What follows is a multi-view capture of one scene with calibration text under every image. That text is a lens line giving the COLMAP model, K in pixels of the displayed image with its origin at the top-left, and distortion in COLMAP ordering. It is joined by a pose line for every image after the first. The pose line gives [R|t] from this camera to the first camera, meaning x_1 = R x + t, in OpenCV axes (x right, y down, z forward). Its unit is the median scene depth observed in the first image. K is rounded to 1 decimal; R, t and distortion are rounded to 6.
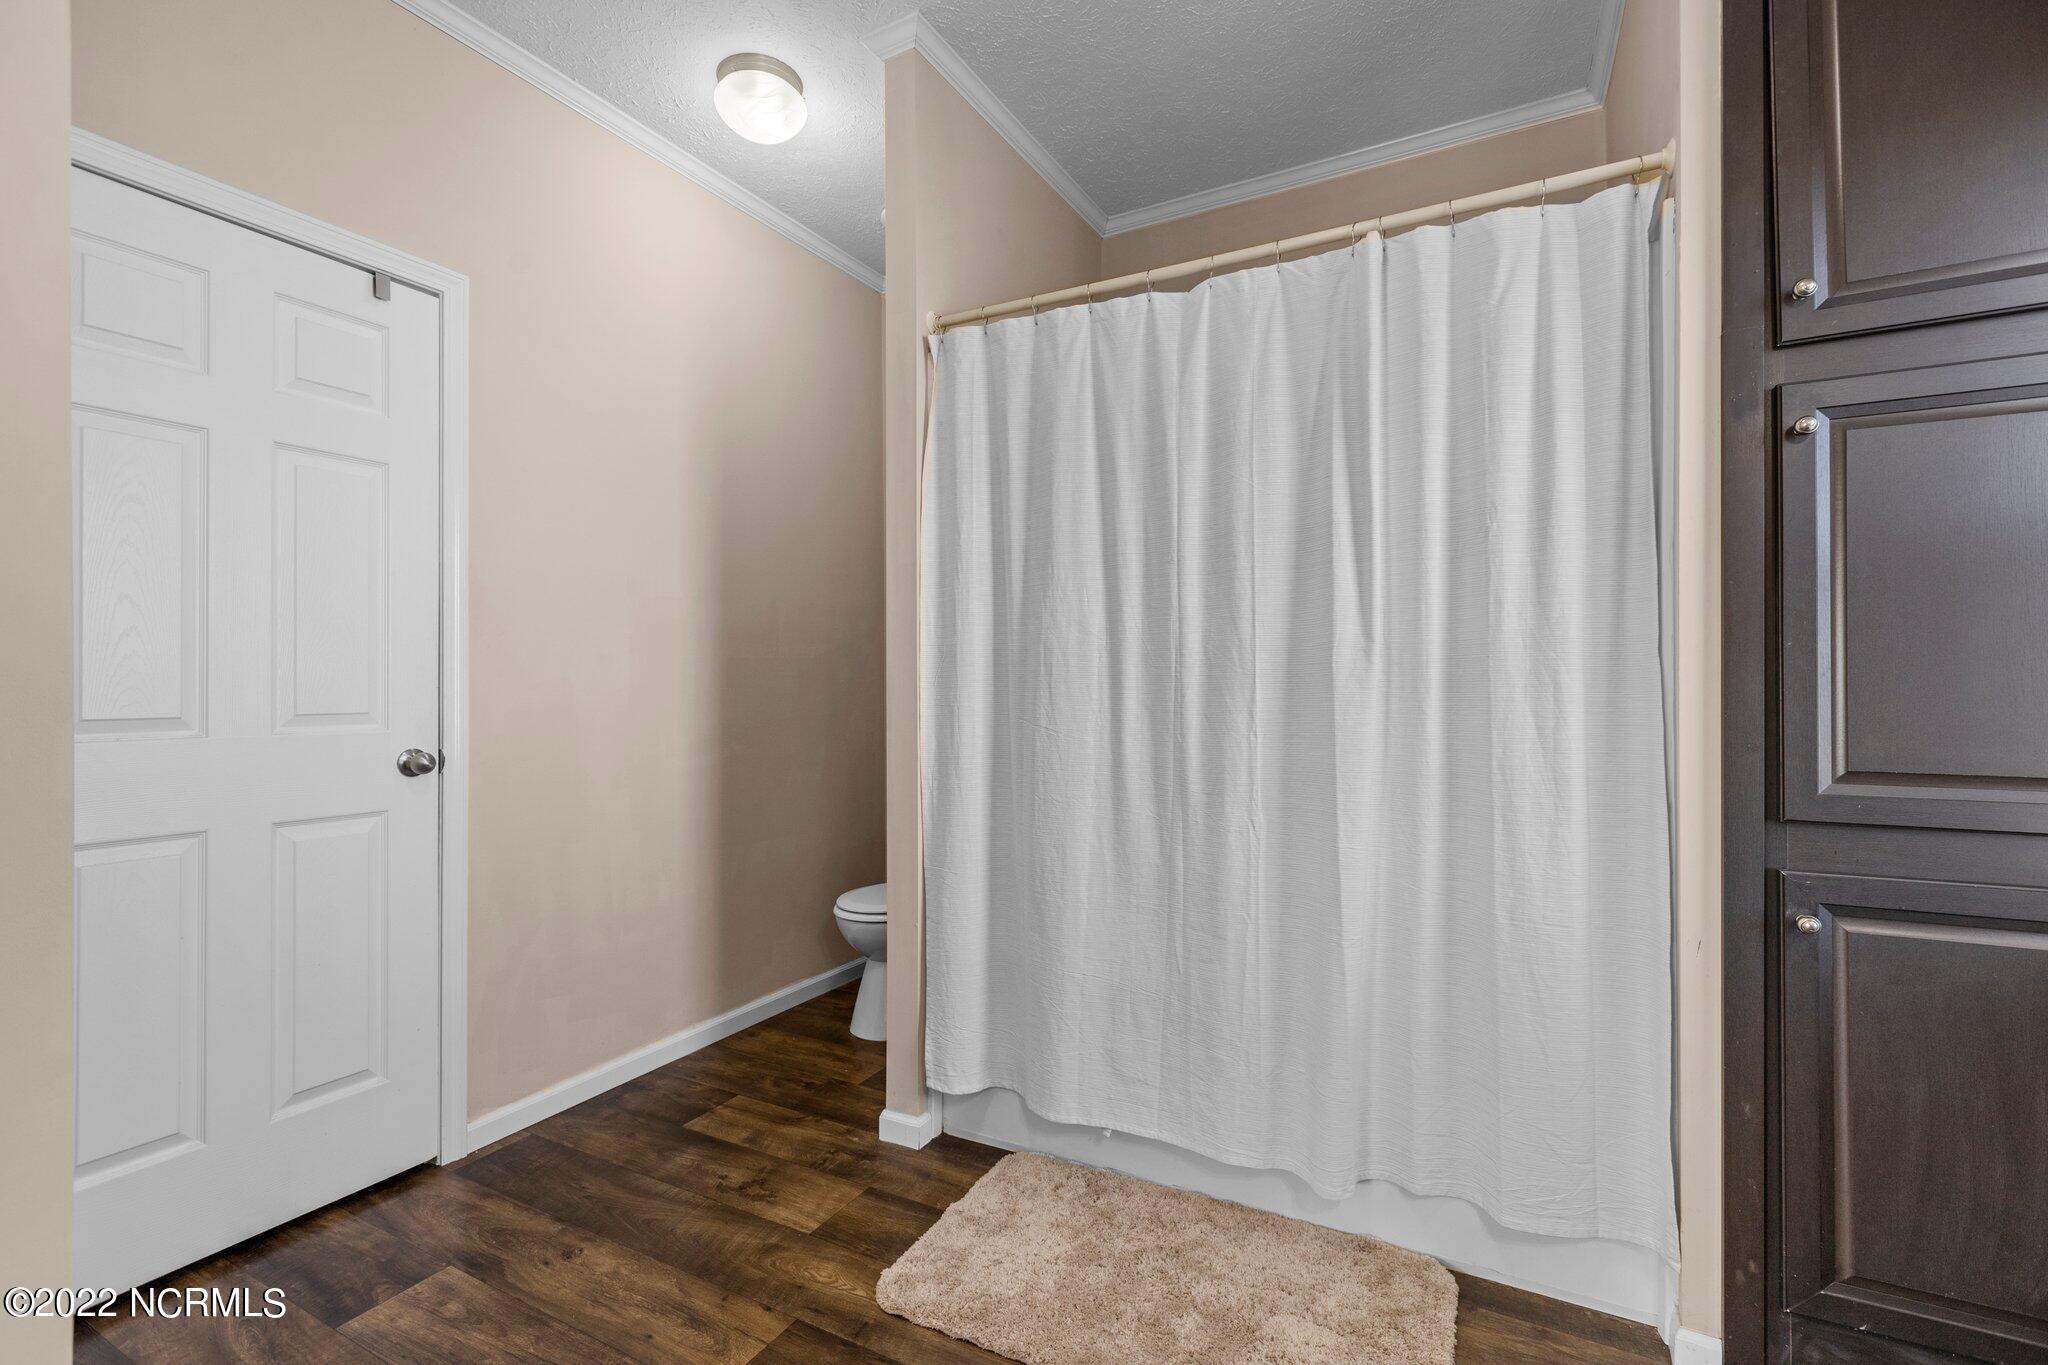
lens RADIAL K [[914.1, 0, 1025.7], [0, 914.1, 671.2], [0, 0, 1]] dist [0.001008, -0.000552]
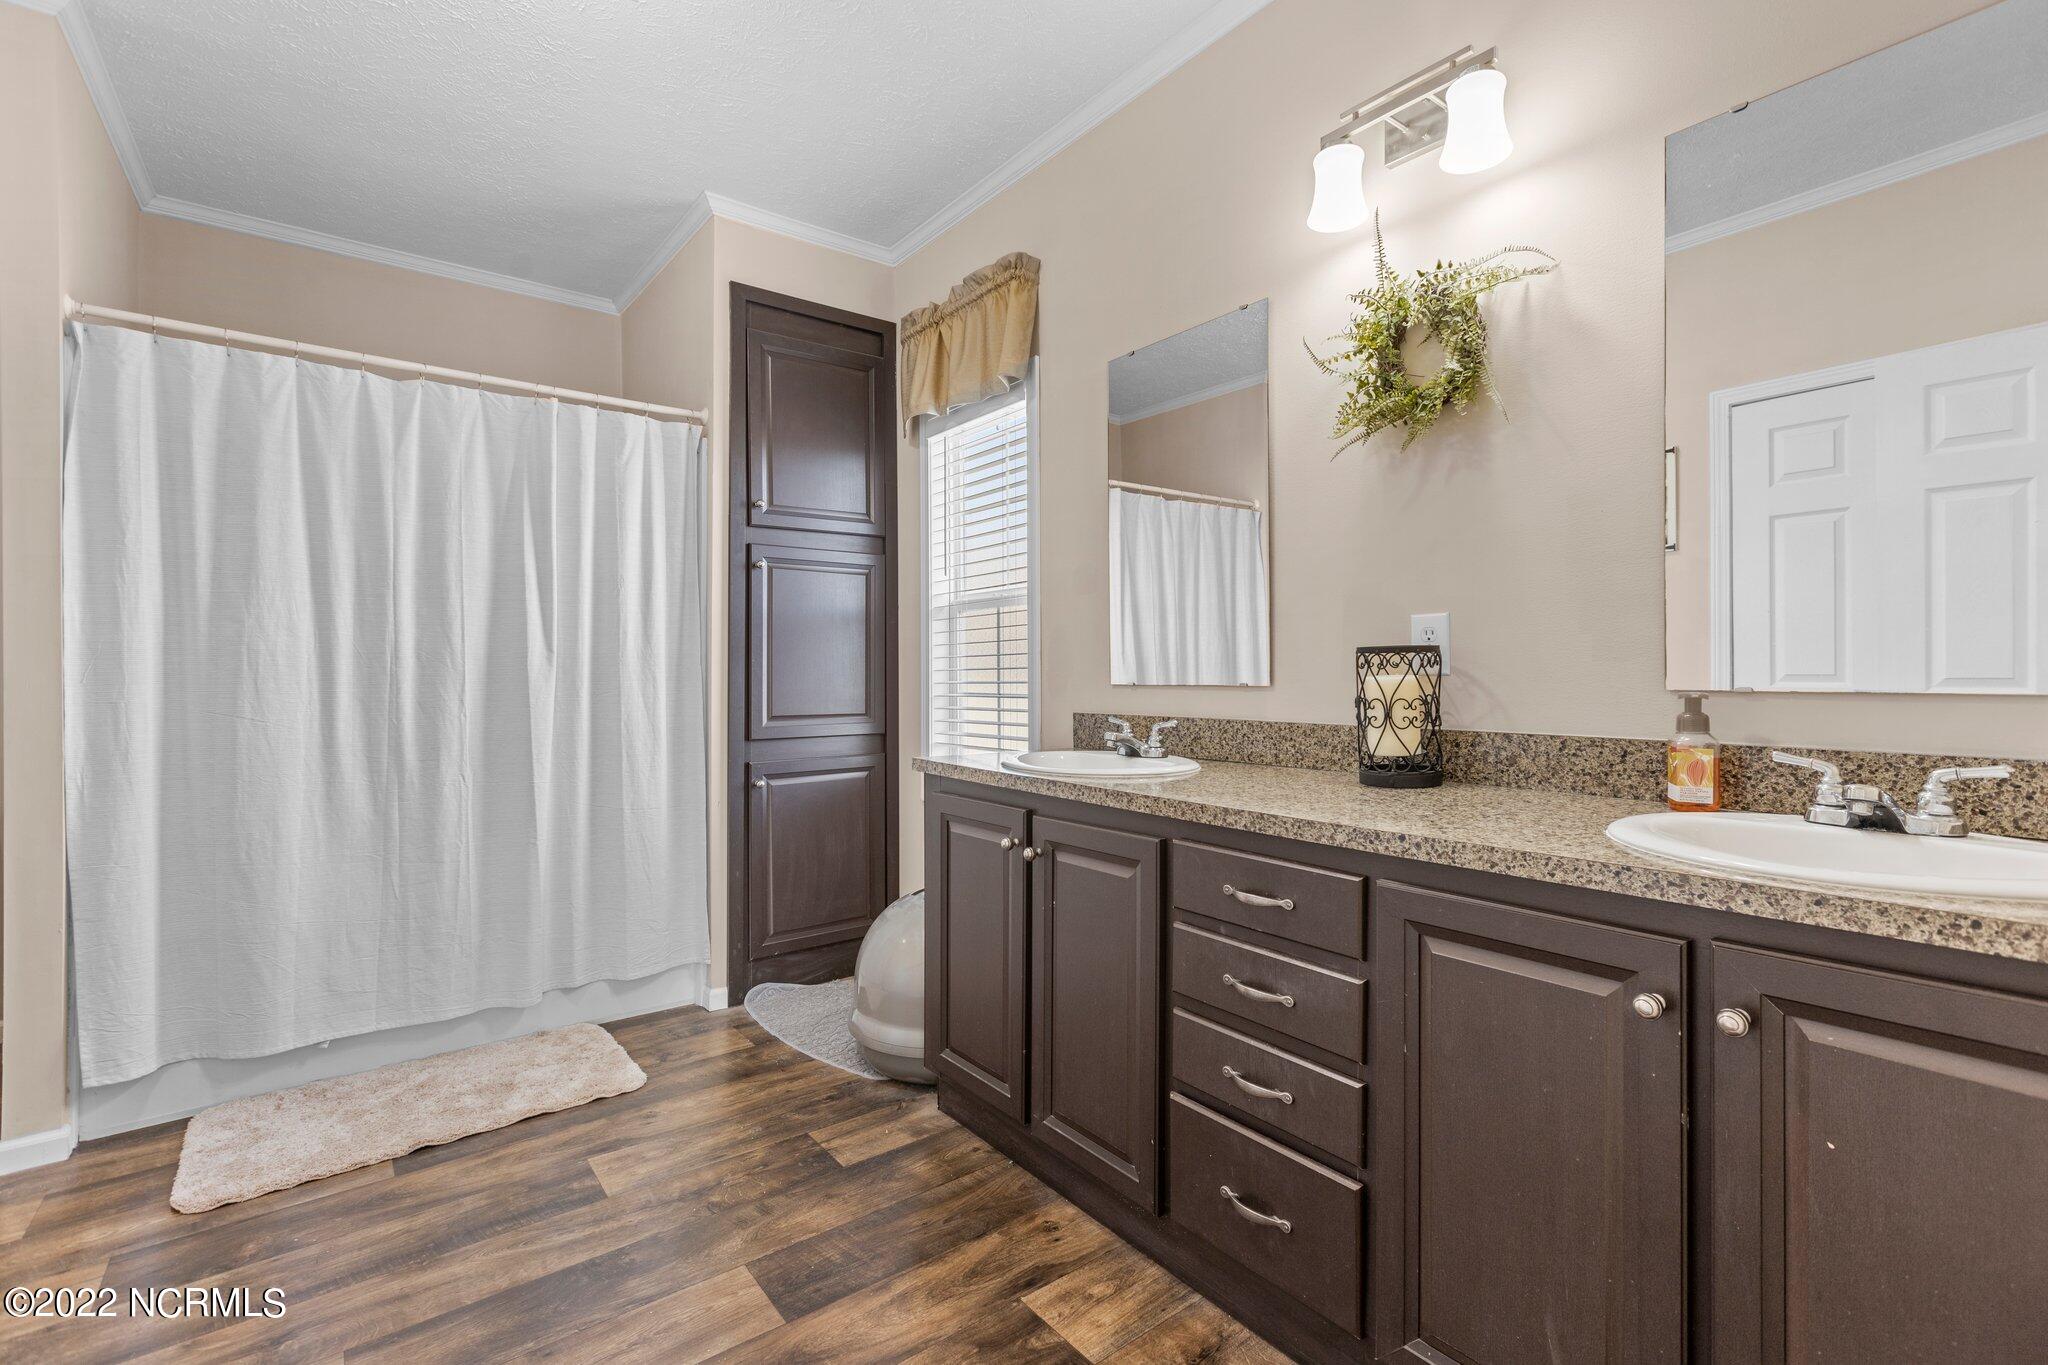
lens RADIAL K [[914.1, 0, 1025.1], [0, 914.1, 677.6], [0, 0, 1]] dist [0.001008, -0.000552]
pose [[0.407950, -0.000754, 0.913004, -0.732170], [-0.007209, 0.999966, 0.004047, -0.001454], [-0.912976, -0.008233, 0.407930, -0.404624]]
